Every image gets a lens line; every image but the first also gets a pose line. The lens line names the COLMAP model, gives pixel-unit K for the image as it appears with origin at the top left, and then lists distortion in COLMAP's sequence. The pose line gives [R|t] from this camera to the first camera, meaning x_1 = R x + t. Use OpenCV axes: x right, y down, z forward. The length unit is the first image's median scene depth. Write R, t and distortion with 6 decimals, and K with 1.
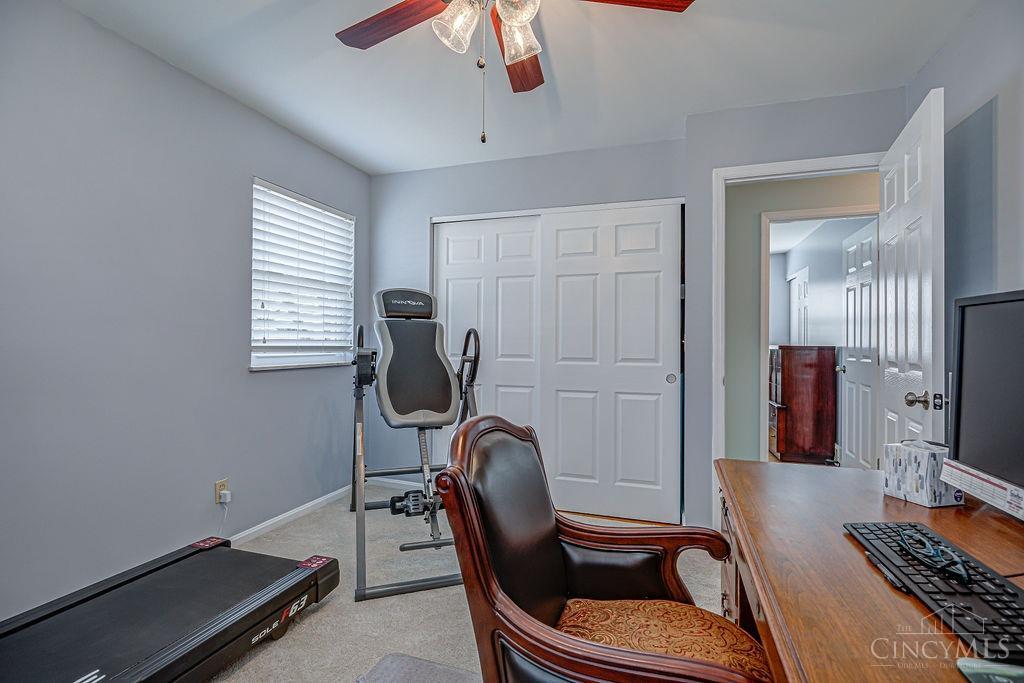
lens RADIAL K [[470.0, 0, 513.2], [0, 470.0, 342.7], [0, 0, 1]] dist [-0.007490, 0.000617]
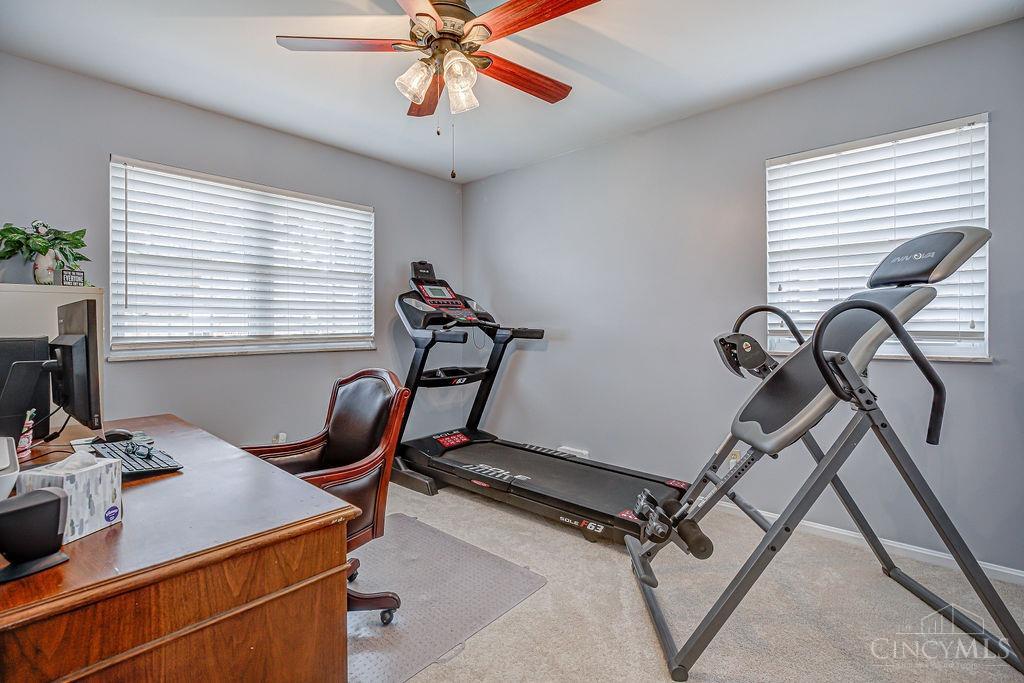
lens RADIAL K [[470.0, 0, 509.3], [0, 470.0, 324.6], [0, 0, 1]] dist [-0.007490, 0.000617]
pose [[-0.398371, -0.005186, -0.917210, 0.577029], [-0.003300, 0.999986, -0.004220, 0.002170], [0.917218, 0.001345, -0.398383, 0.896427]]
